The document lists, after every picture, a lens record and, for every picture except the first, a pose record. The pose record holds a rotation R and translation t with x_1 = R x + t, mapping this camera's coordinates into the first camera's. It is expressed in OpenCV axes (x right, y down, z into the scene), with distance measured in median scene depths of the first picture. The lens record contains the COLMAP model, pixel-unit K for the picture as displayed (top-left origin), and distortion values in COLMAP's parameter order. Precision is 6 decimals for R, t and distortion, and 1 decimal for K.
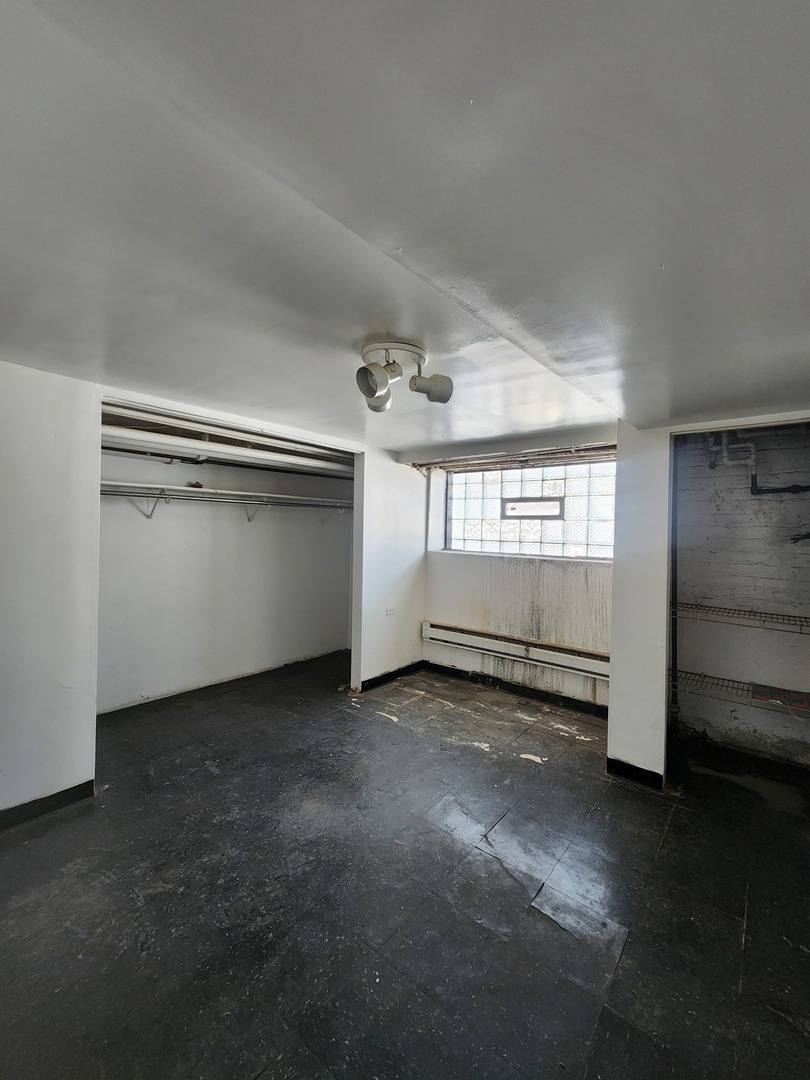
lens RADIAL K [[440.2, 0, 410.6], [0, 440.2, 533.8], [0, 0, 1]] dist [0.002642, 0.000488]
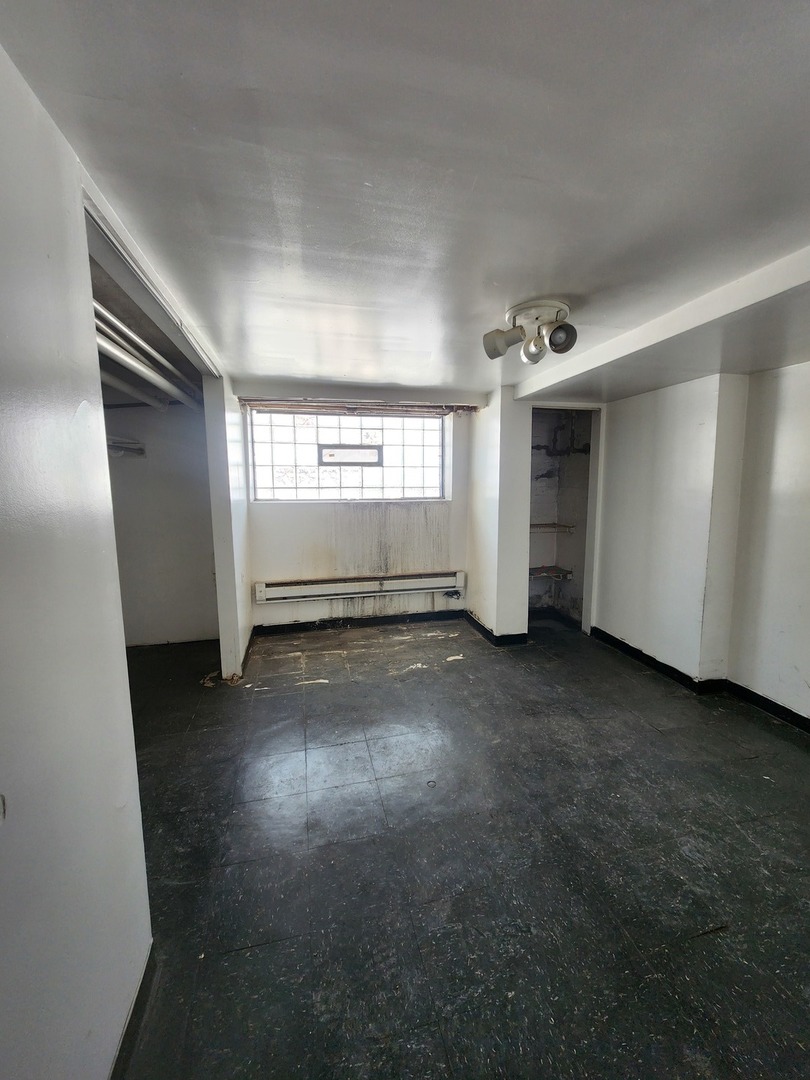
lens RADIAL K [[440.2, 0, 410.6], [0, 440.2, 533.8], [0, 0, 1]] dist [0.002642, 0.000488]
pose [[0.601387, -0.116955, 0.790351, -0.536786], [0.025435, 0.991529, 0.127371, -0.002438], [-0.798553, -0.056497, 0.599267, 0.267239]]
